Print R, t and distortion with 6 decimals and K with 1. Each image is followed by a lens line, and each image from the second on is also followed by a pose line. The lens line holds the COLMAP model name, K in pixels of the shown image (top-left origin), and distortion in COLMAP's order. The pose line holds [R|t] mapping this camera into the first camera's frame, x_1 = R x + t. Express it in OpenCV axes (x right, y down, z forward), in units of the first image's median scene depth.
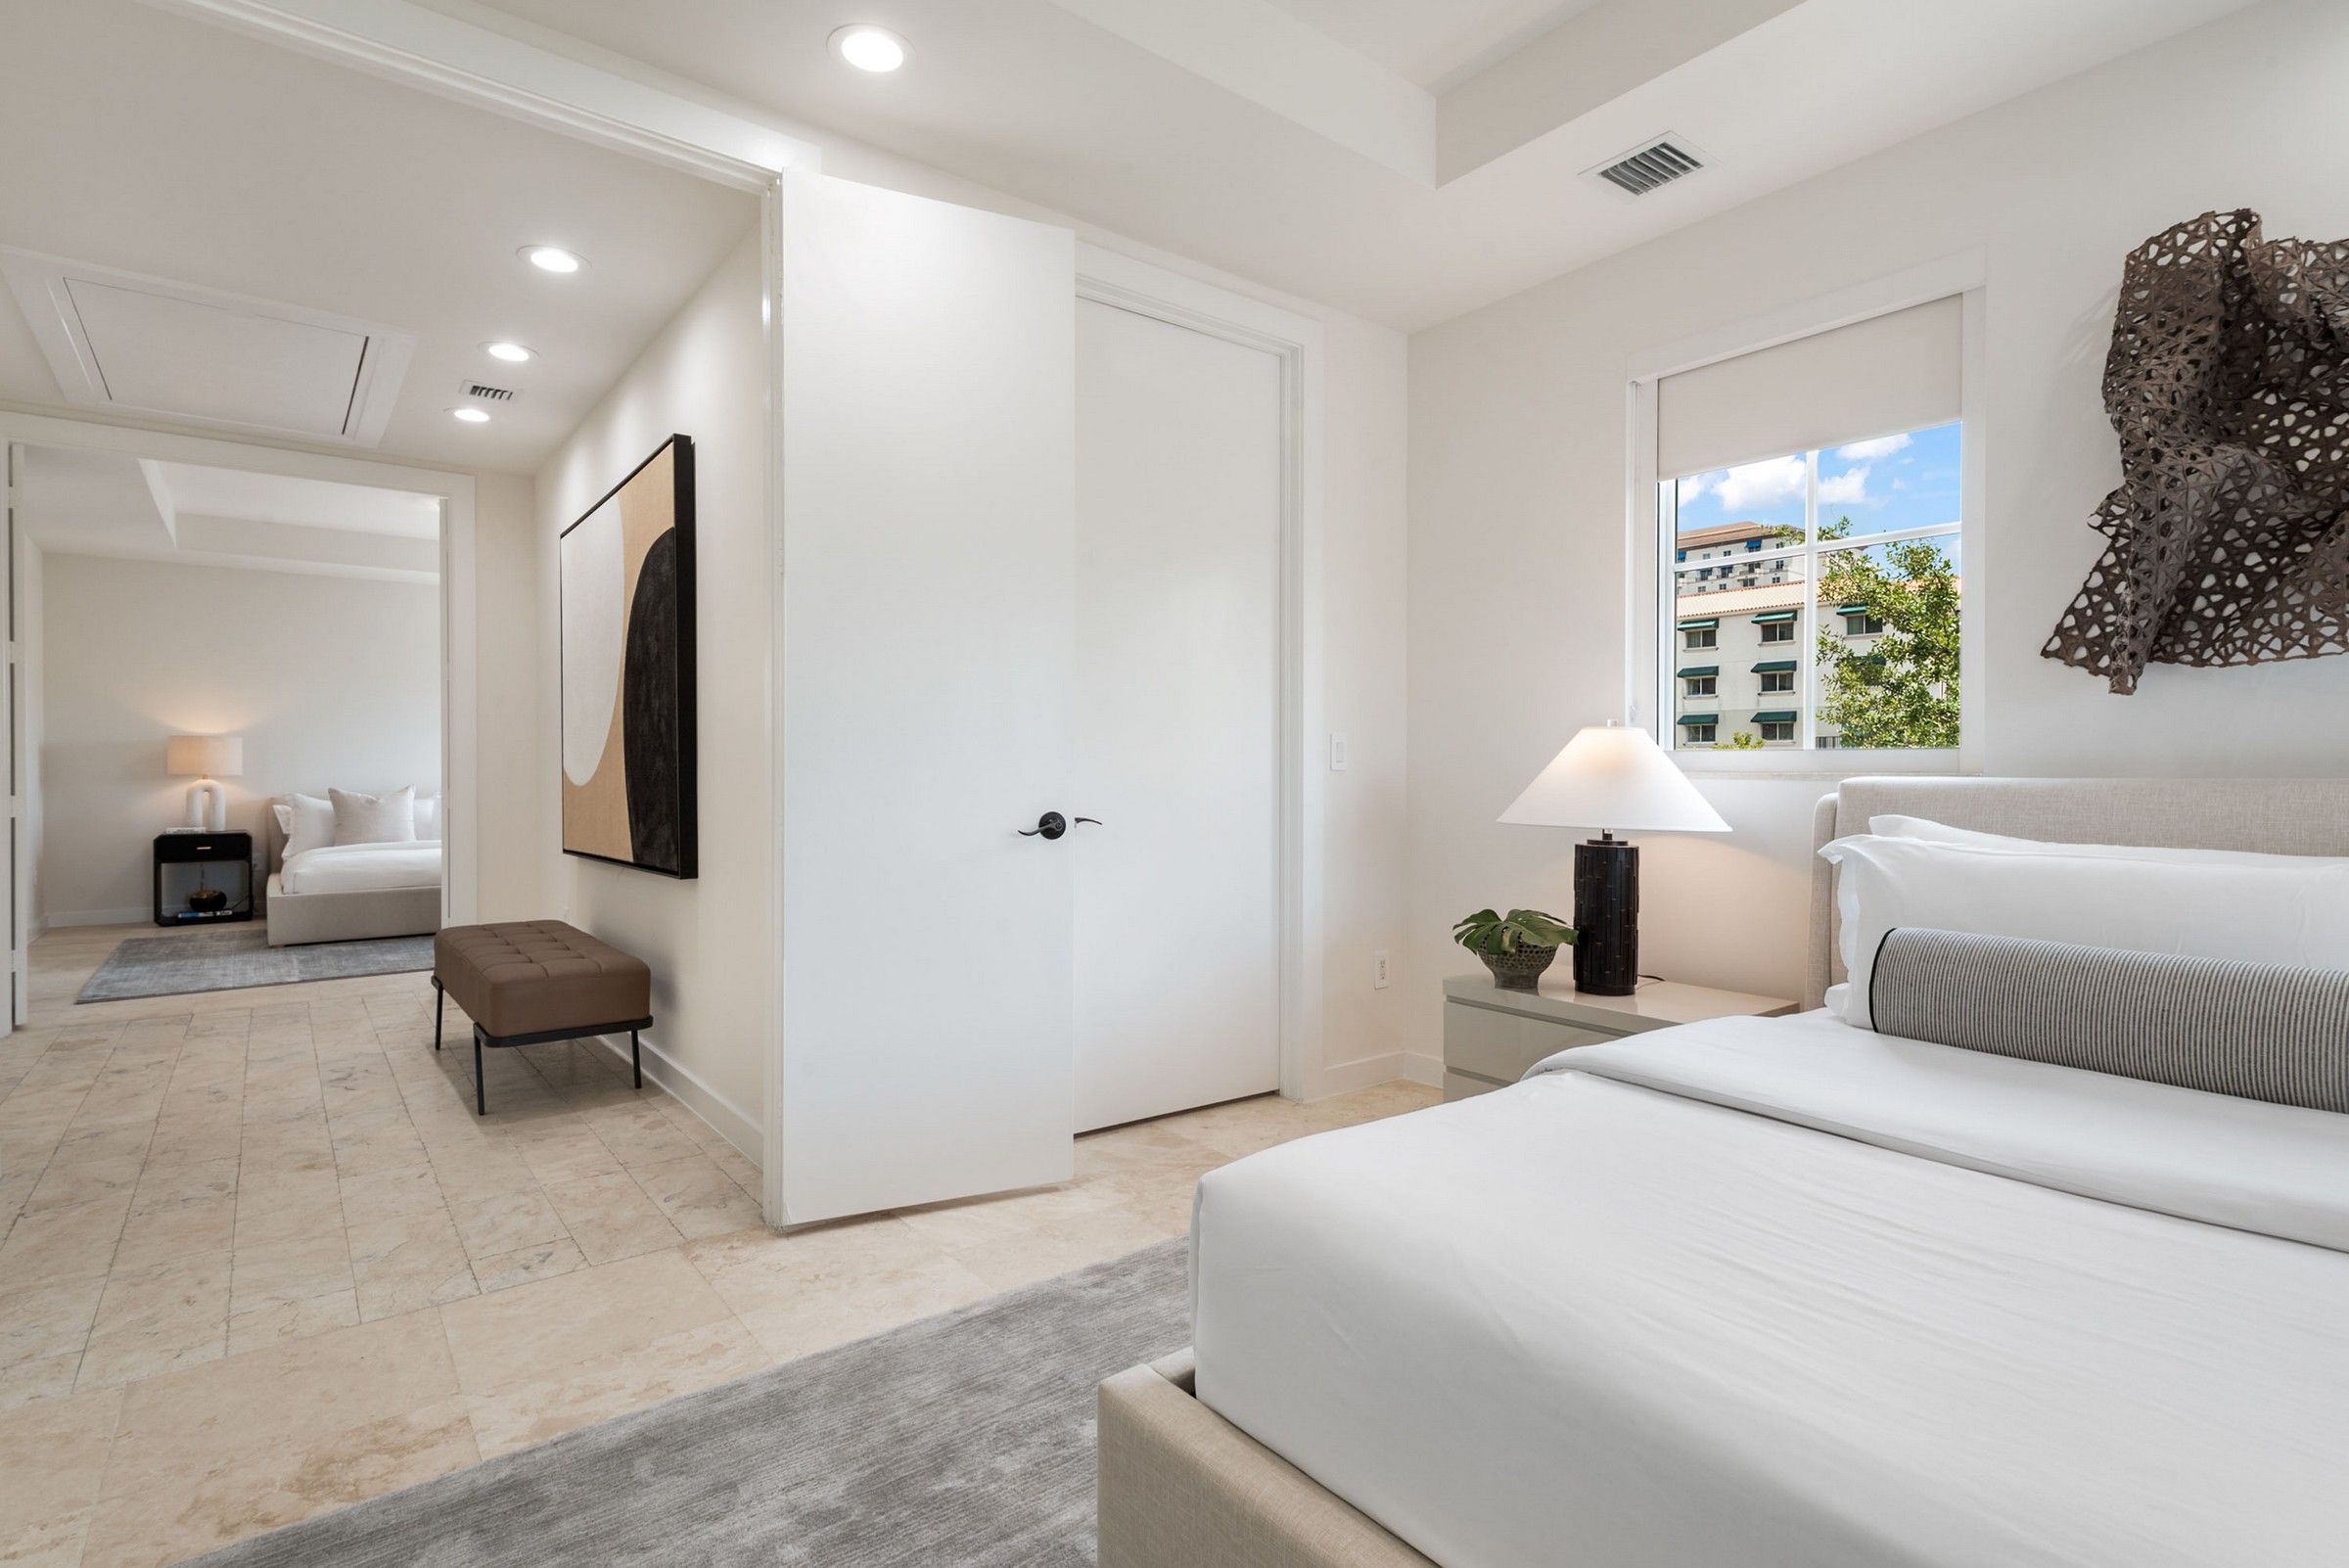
lens RADIAL K [[1159.0, 0, 1180.2], [0, 1159.0, 780.4], [0, 0, 1]] dist [0.001232, 0.000214]
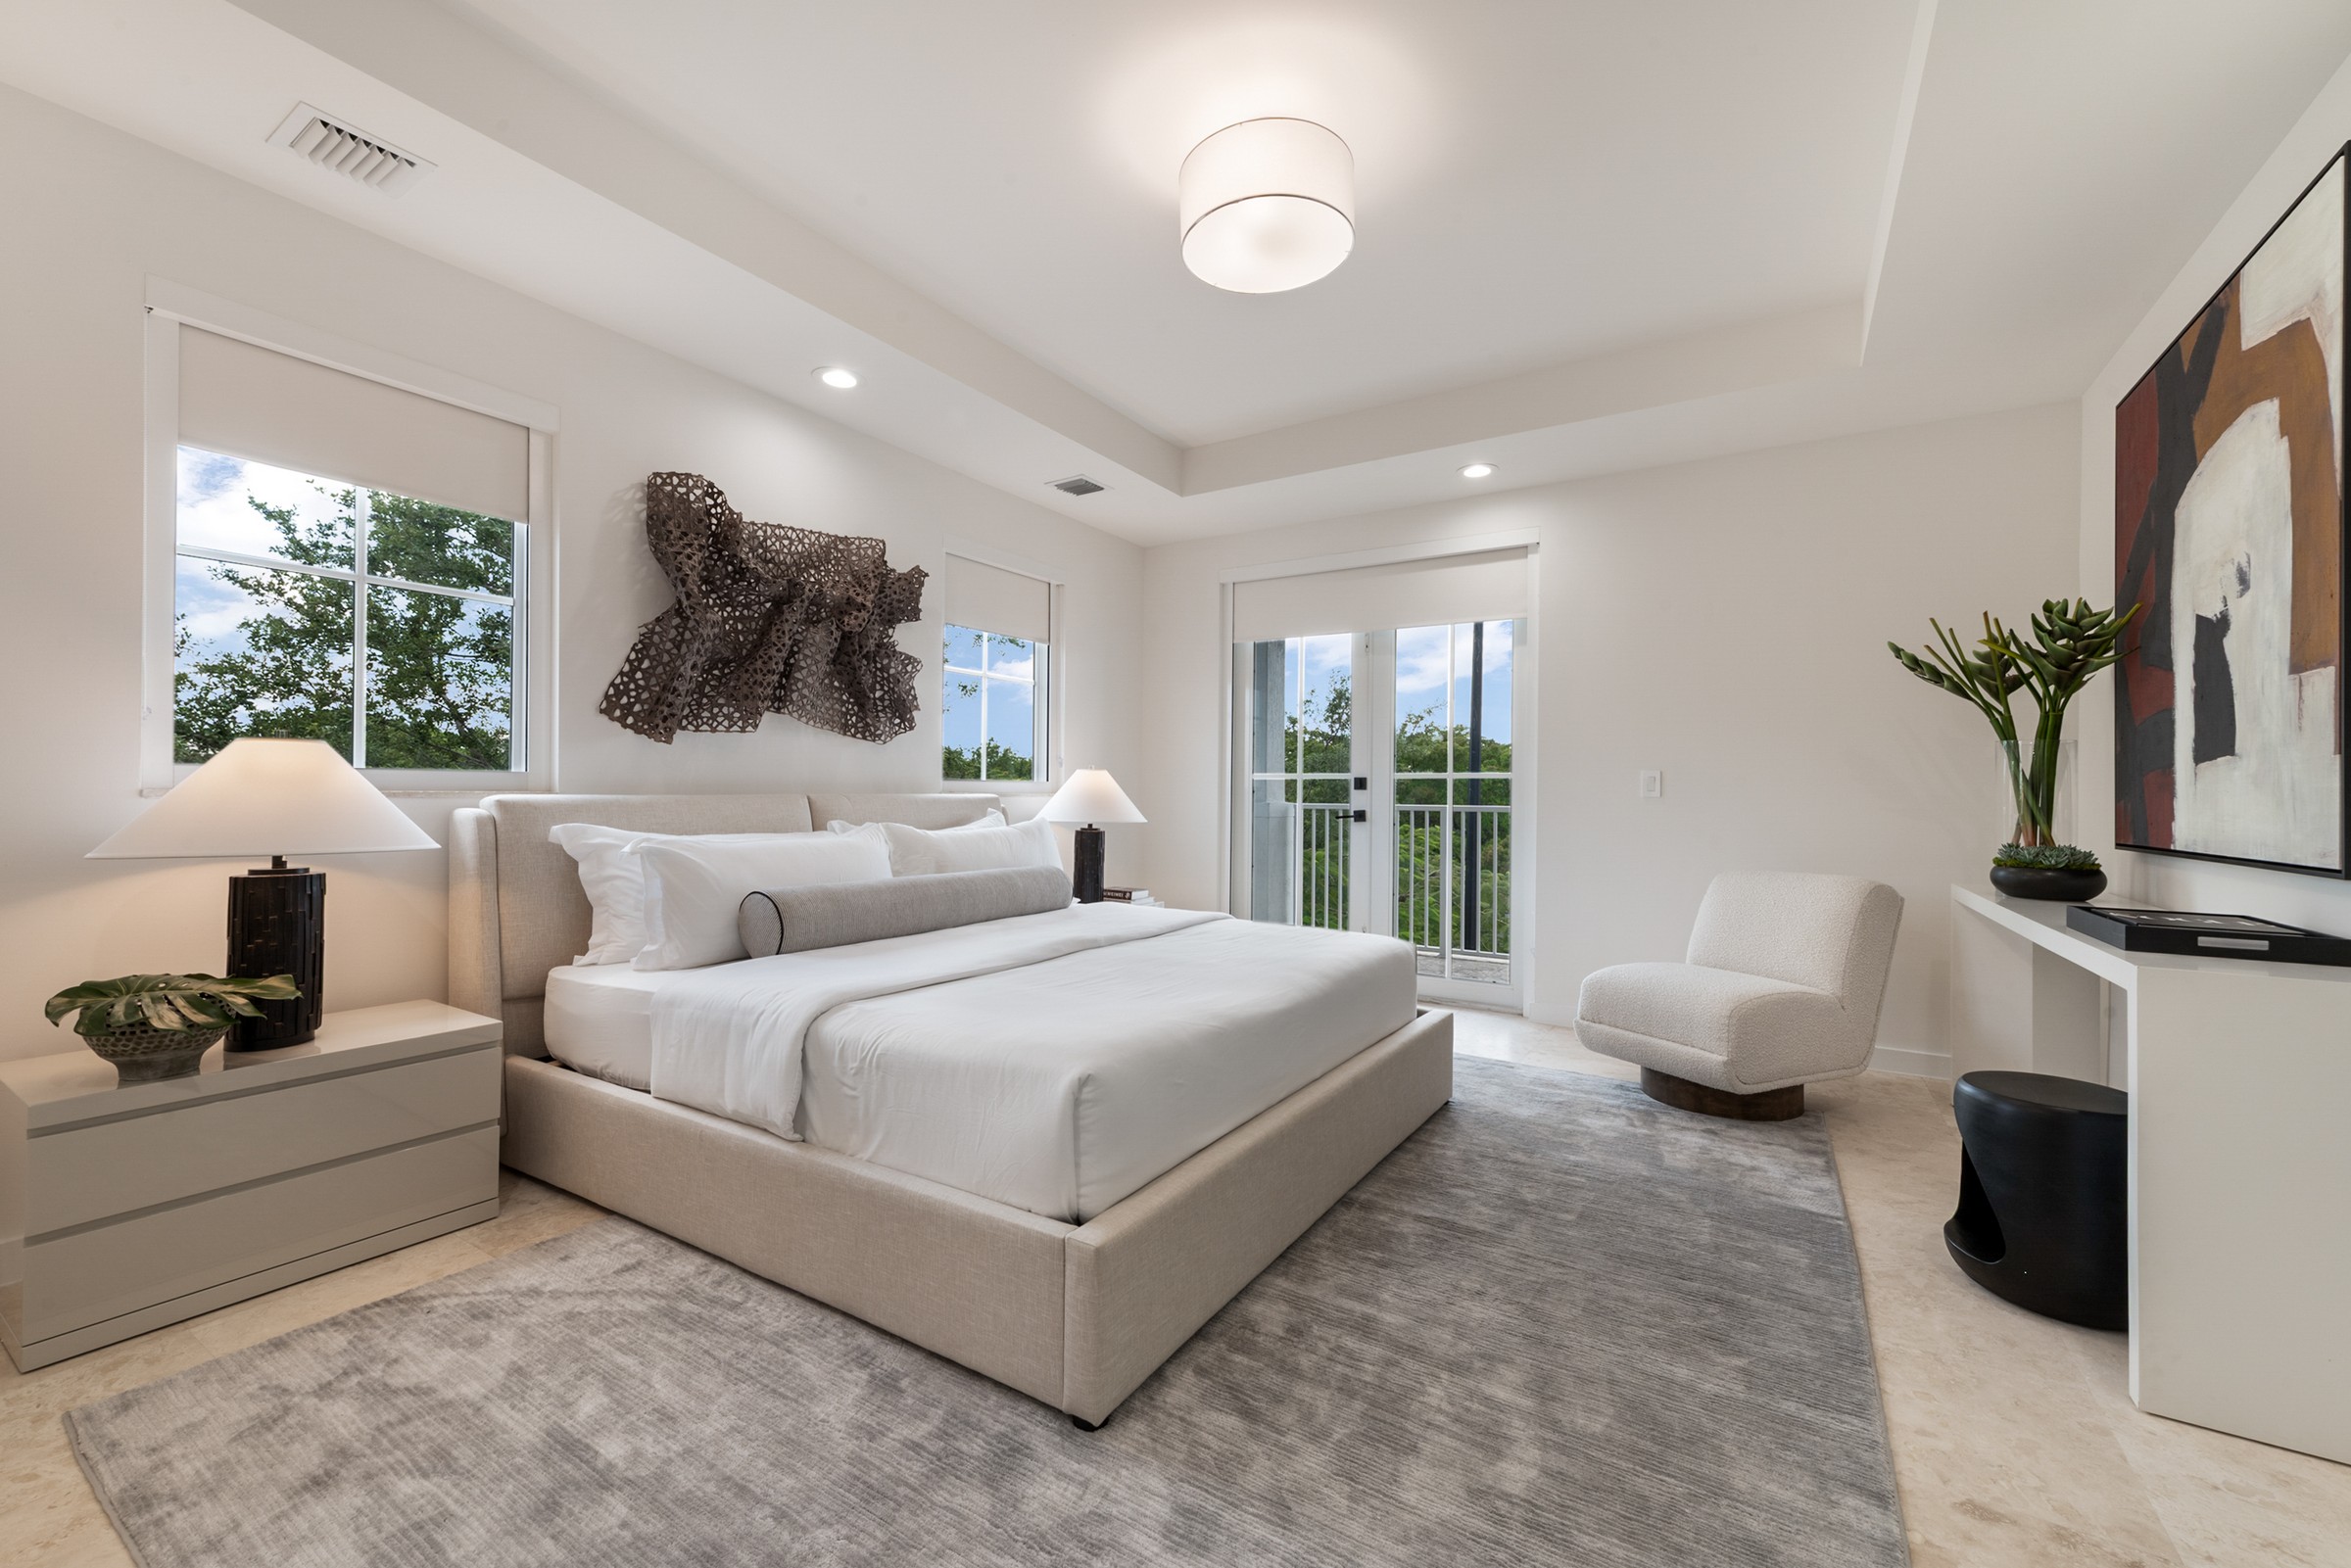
lens RADIAL K [[964.3, 0, 1168.3], [0, 964.3, 793.3], [0, 0, 1]] dist [0.004432, 0.000327]
pose [[-0.345572, -0.004215, 0.938383, -0.667360], [0.000957, 0.999988, 0.004844, -0.009620], [-0.938392, 0.002572, -0.345564, 0.759350]]
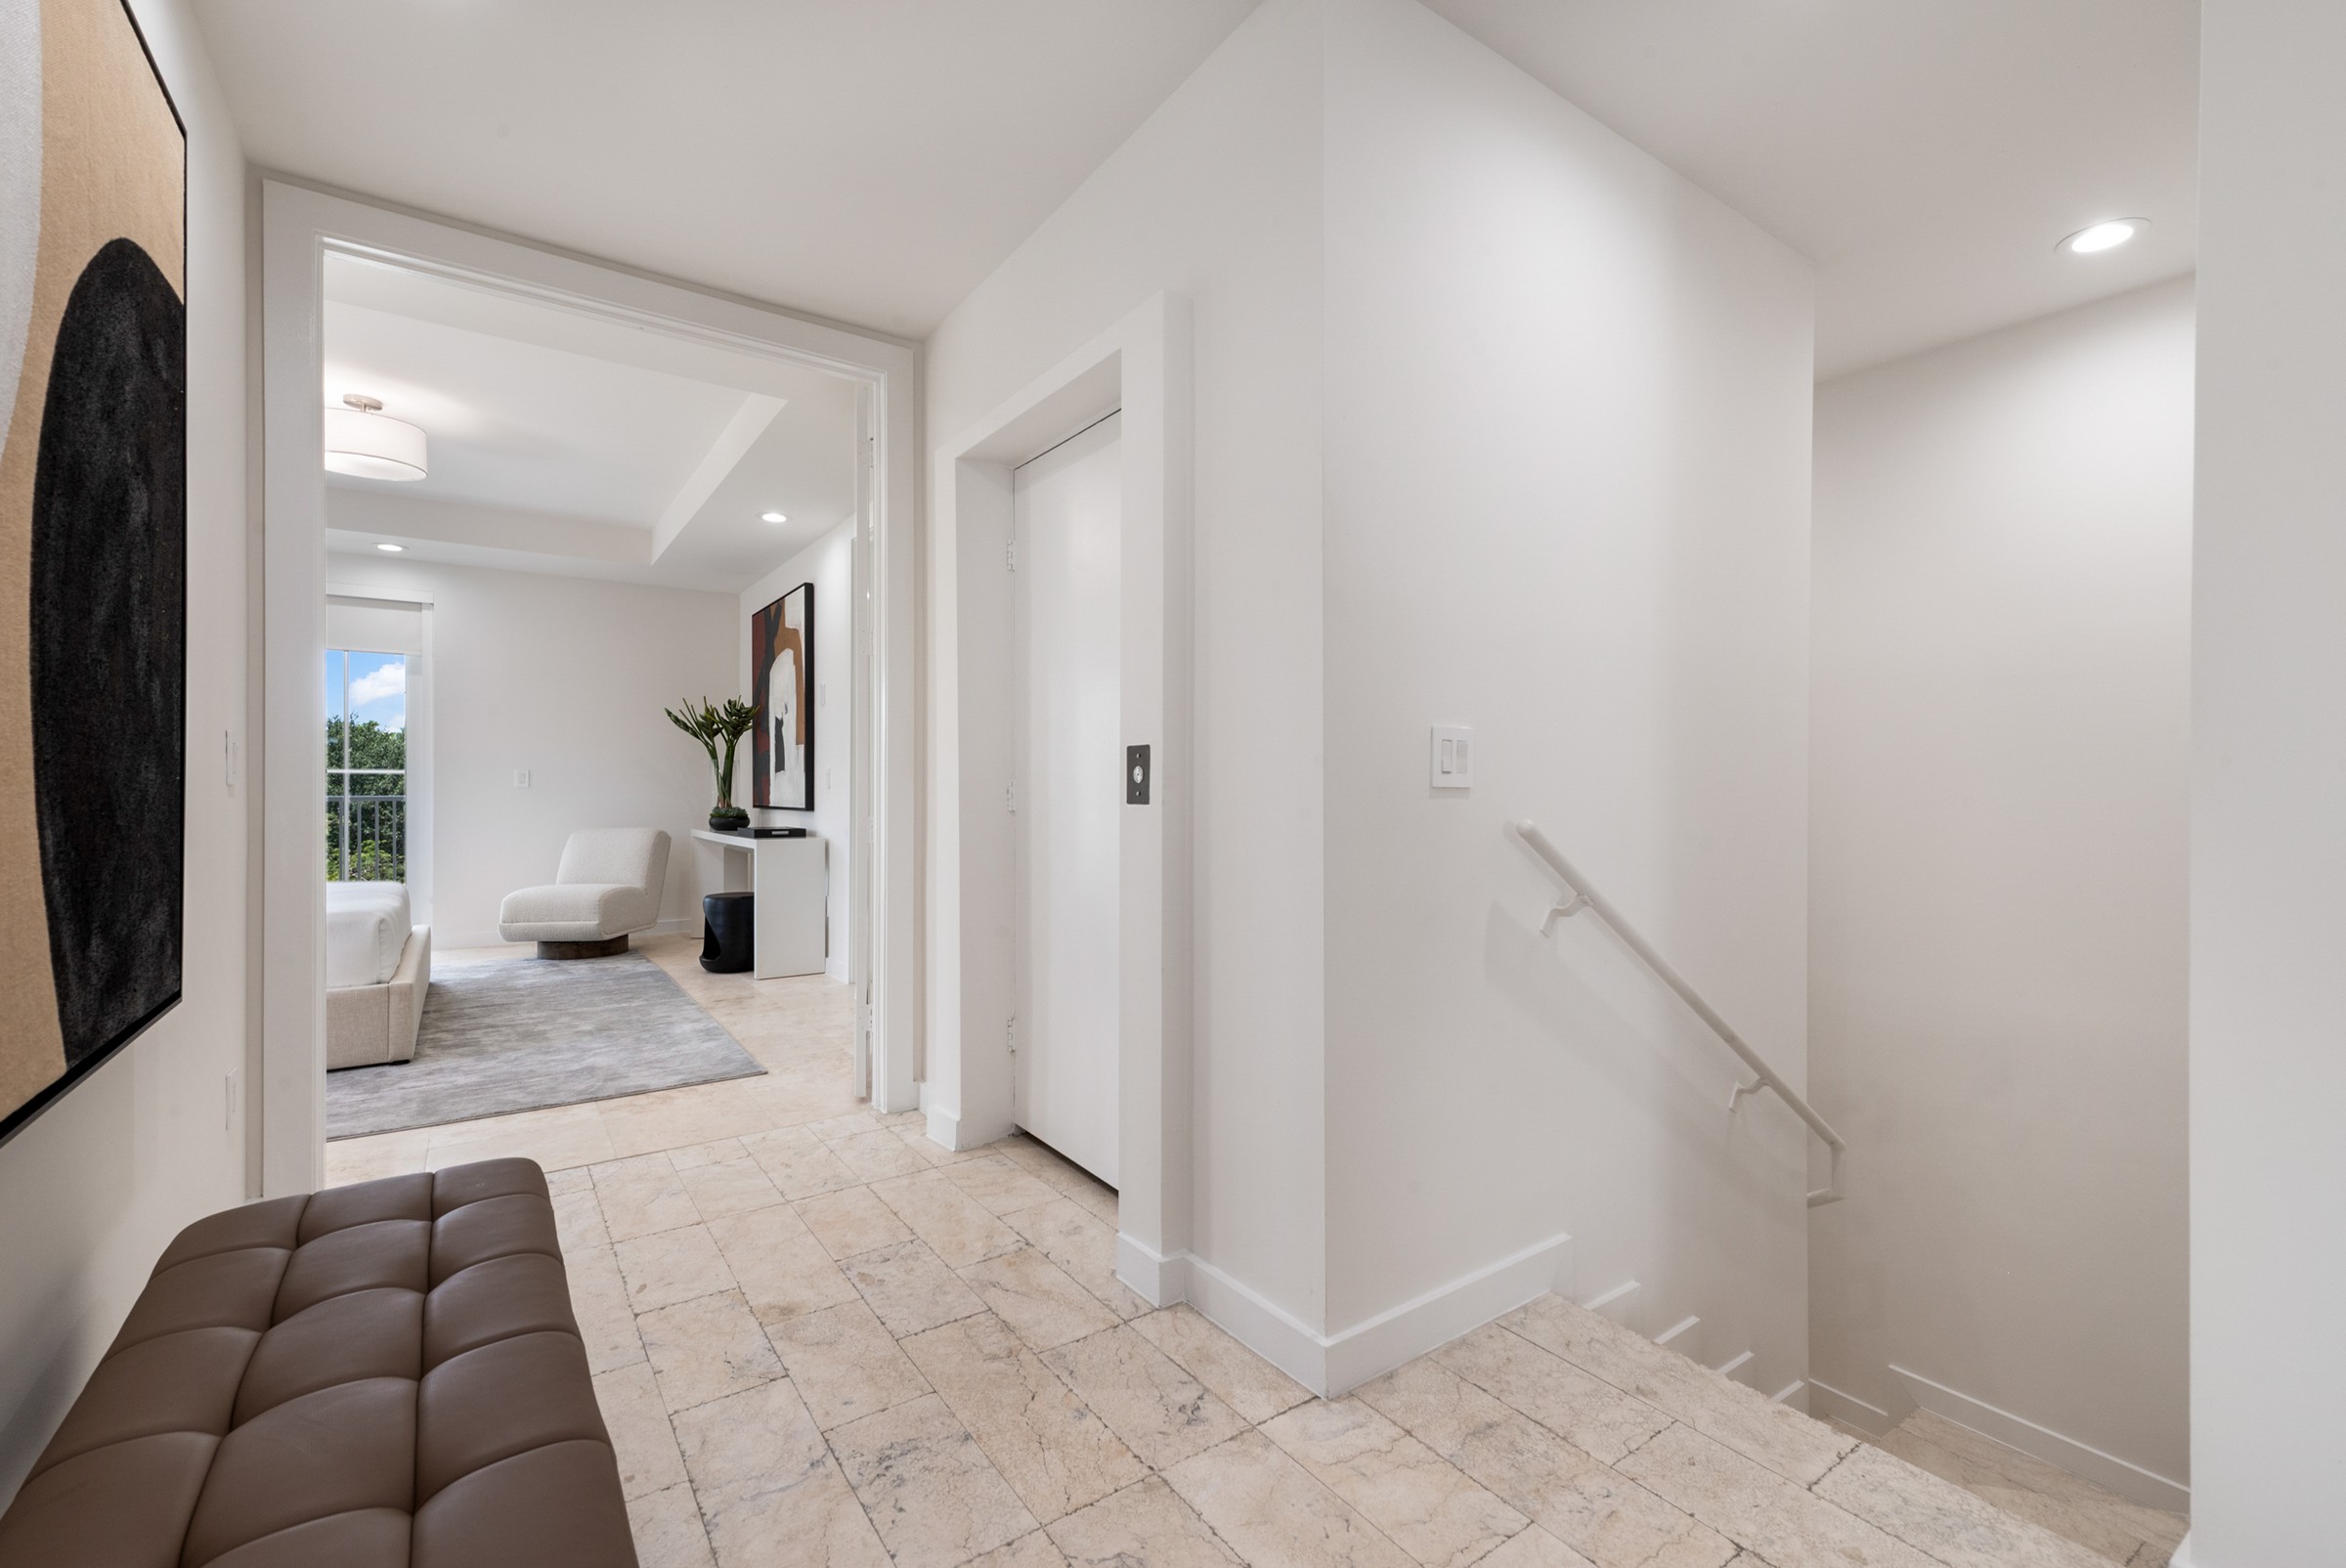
lens RADIAL K [[1020.2, 0, 1173.3], [0, 1020.2, 786.4], [0, 0, 1]] dist [0.001470, 0.000014]
pose [[-0.998368, -0.003540, 0.057006, -1.306669], [-0.003008, 0.999951, 0.009423, -0.025875], [-0.057036, 0.009236, -0.998329, 2.073437]]
